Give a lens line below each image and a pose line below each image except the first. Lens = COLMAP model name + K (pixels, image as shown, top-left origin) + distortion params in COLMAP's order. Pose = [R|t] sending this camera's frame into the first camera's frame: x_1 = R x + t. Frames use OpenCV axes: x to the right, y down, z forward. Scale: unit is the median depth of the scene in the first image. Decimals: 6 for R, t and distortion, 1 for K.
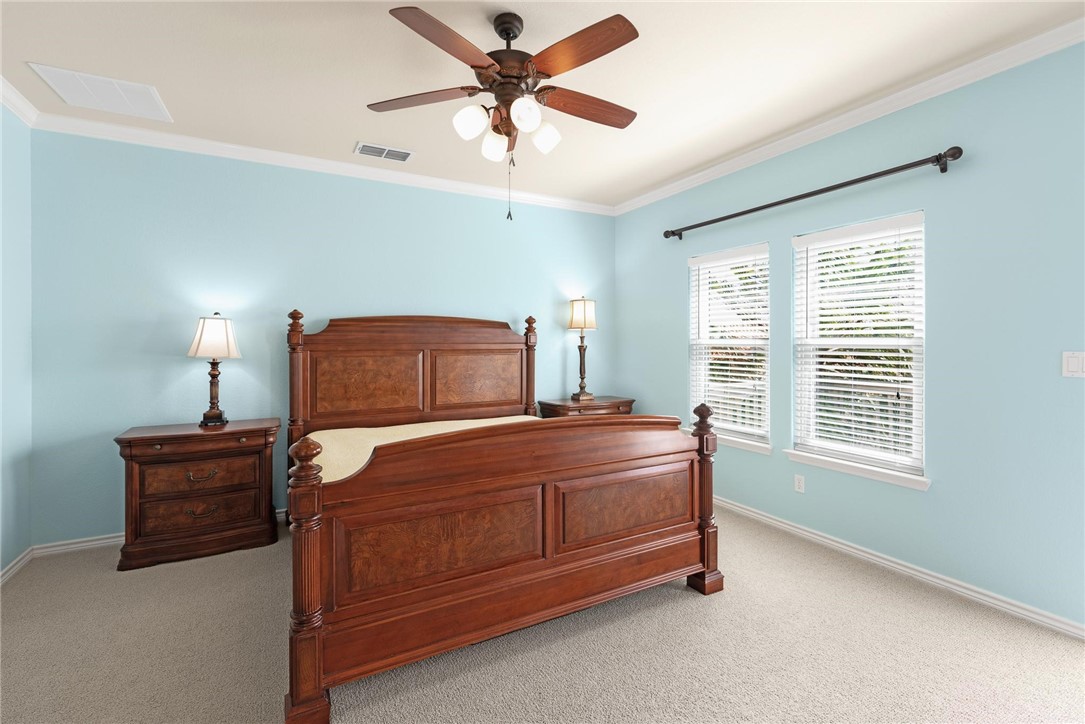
lens RADIAL K [[490.6, 0, 555.9], [0, 490.6, 341.6], [0, 0, 1]] dist [-0.001550, -0.000096]
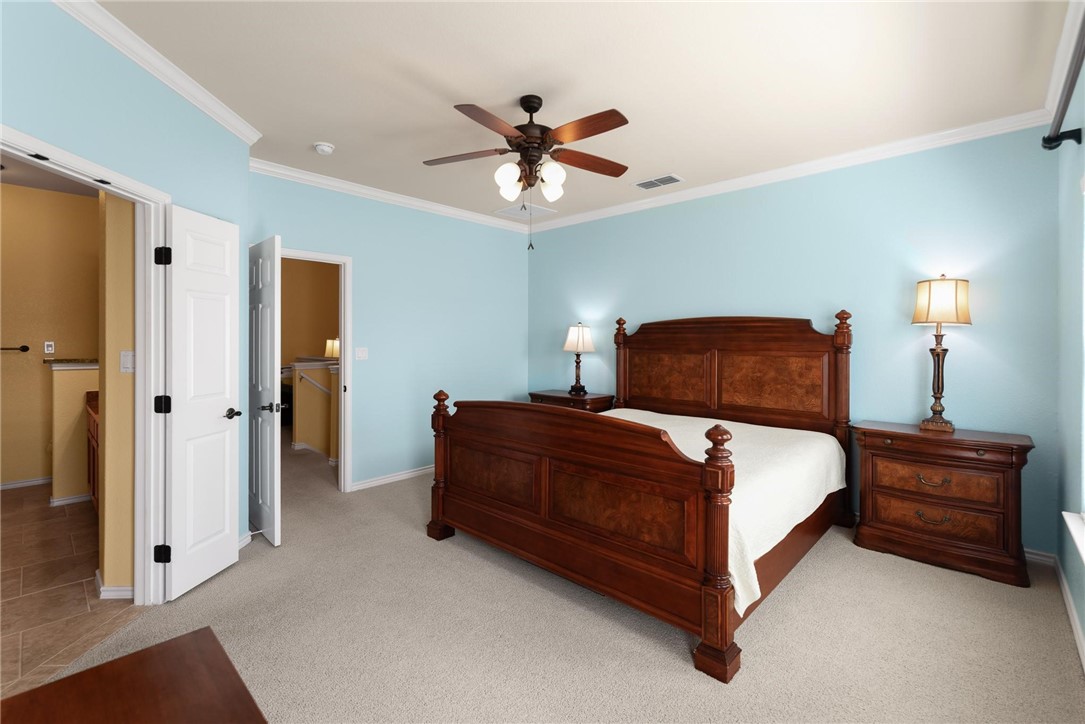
lens RADIAL K [[481.7, 0, 541.8], [0, 481.7, 343.8], [0, 0, 1]] dist [-0.001124, -0.000262]
pose [[0.295042, 0.007047, -0.955458, 0.672907], [-0.004019, 0.999973, 0.006134, -0.000330], [0.955476, 0.002031, 0.295062, 0.381308]]
